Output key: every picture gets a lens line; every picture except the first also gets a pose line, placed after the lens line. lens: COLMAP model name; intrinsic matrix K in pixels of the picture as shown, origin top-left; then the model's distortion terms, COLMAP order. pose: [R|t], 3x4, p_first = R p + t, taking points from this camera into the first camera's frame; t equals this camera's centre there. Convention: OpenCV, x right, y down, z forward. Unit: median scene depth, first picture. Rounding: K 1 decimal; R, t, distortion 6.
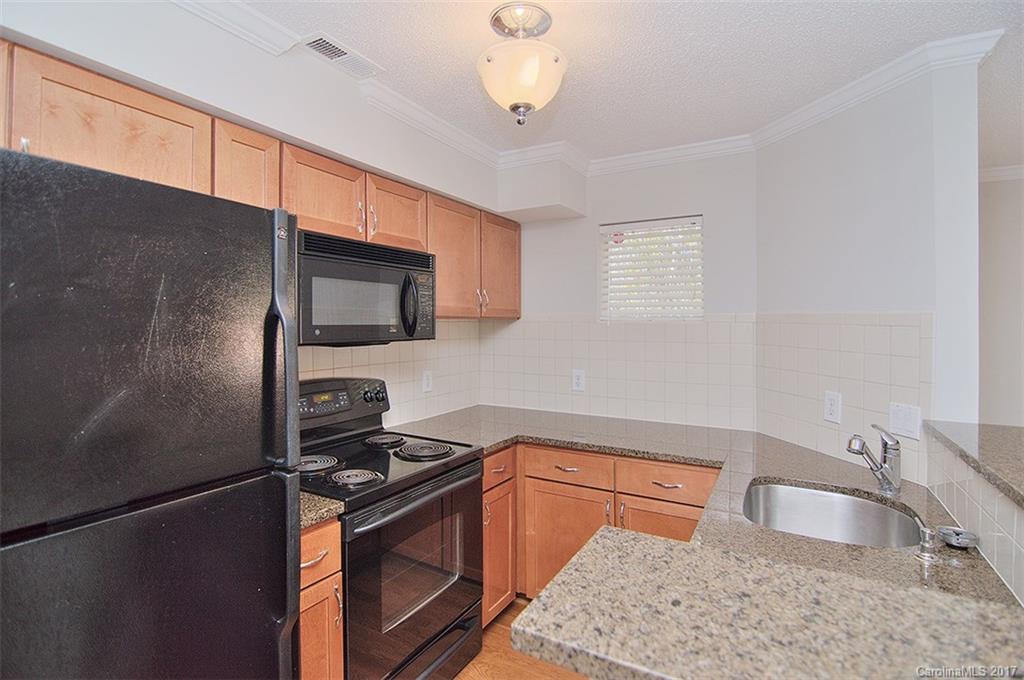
lens RADIAL K [[487.7, 0, 512.8], [0, 487.7, 329.3], [0, 0, 1]] dist [-0.001011, -0.000245]
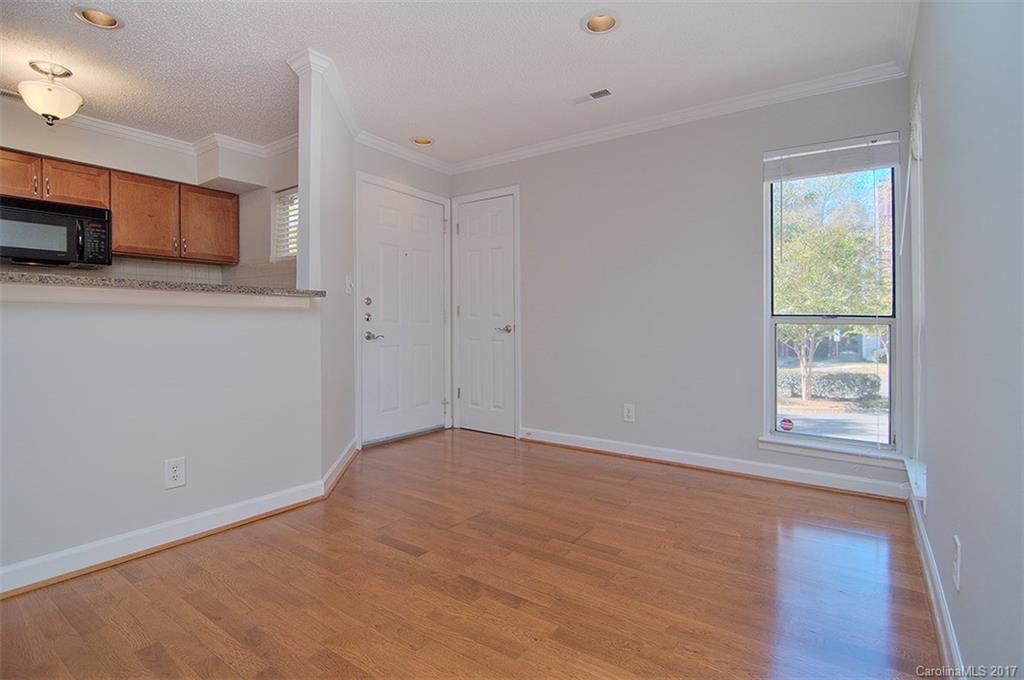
lens RADIAL K [[502.8, 0, 511.6], [0, 502.8, 316.7], [0, 0, 1]] dist [0.000820, 0.000074]
pose [[0.992024, 0.008168, -0.125786, 1.357387], [-0.011677, 0.999562, -0.027186, 0.223542], [0.125509, 0.028438, 0.991685, -0.443342]]
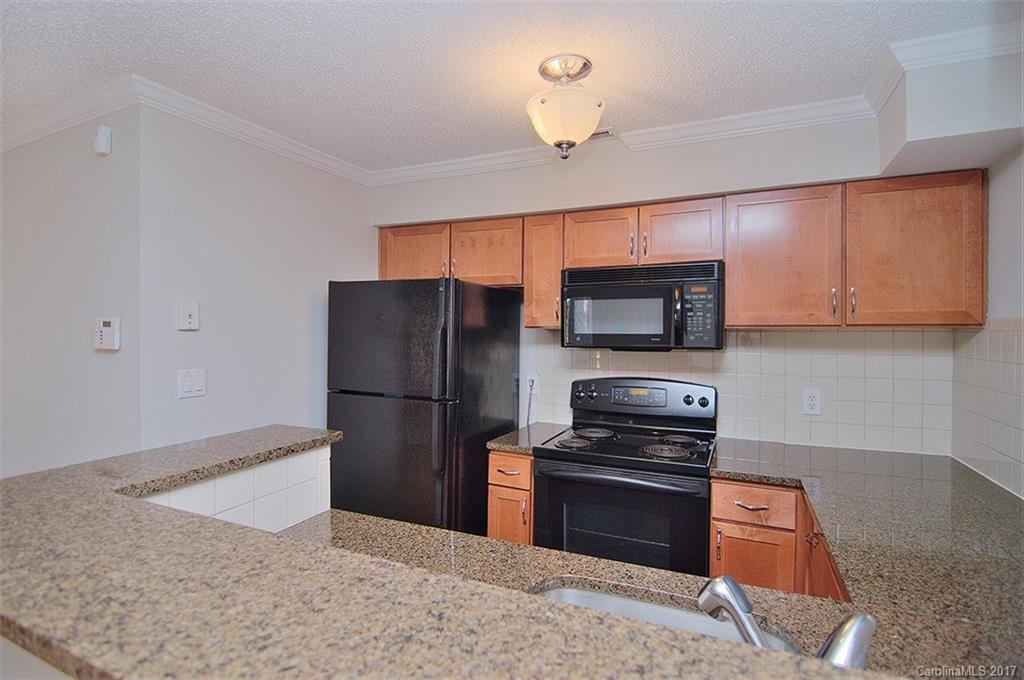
lens RADIAL K [[487.7, 0, 512.8], [0, 487.7, 329.3], [0, 0, 1]] dist [-0.001011, -0.000245]
pose [[0.066850, 0.012316, -0.997687, 0.786775], [-0.016921, 0.999794, 0.011209, -0.026686], [0.997620, 0.016133, 0.067045, 0.560591]]
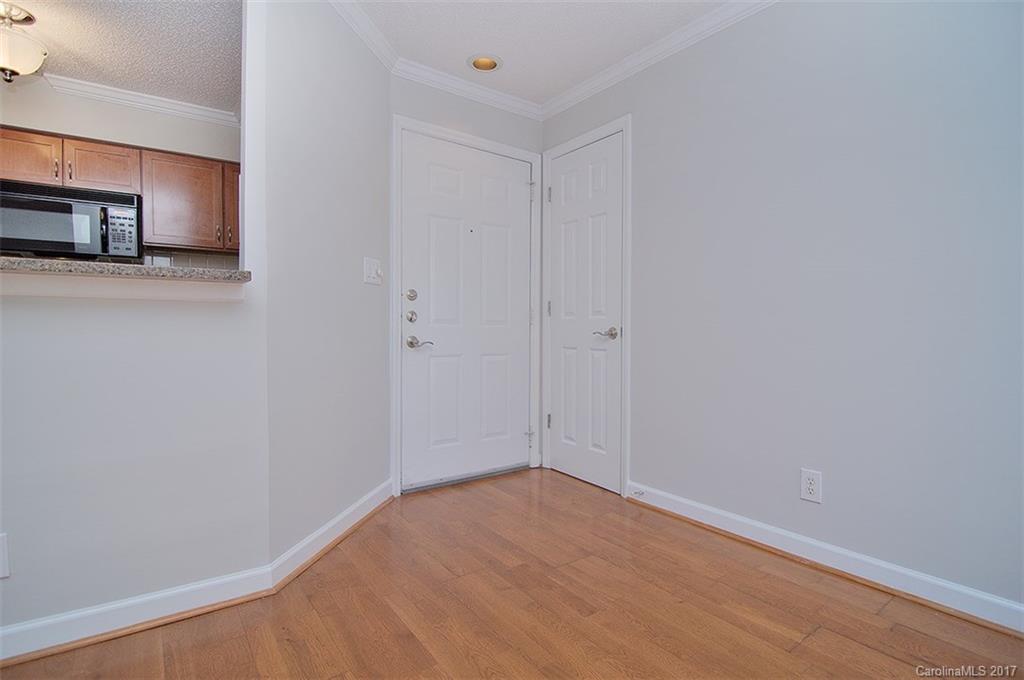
lens RADIAL K [[507.7, 0, 512.0], [0, 507.7, 340.0], [0, 0, 1]] dist [-0.001588, -0.006561]
pose [[0.901490, 0.022003, -0.432240, 1.436643], [-0.015907, 0.999717, 0.017716, 0.216163], [0.432507, -0.009095, 0.901585, 0.190123]]
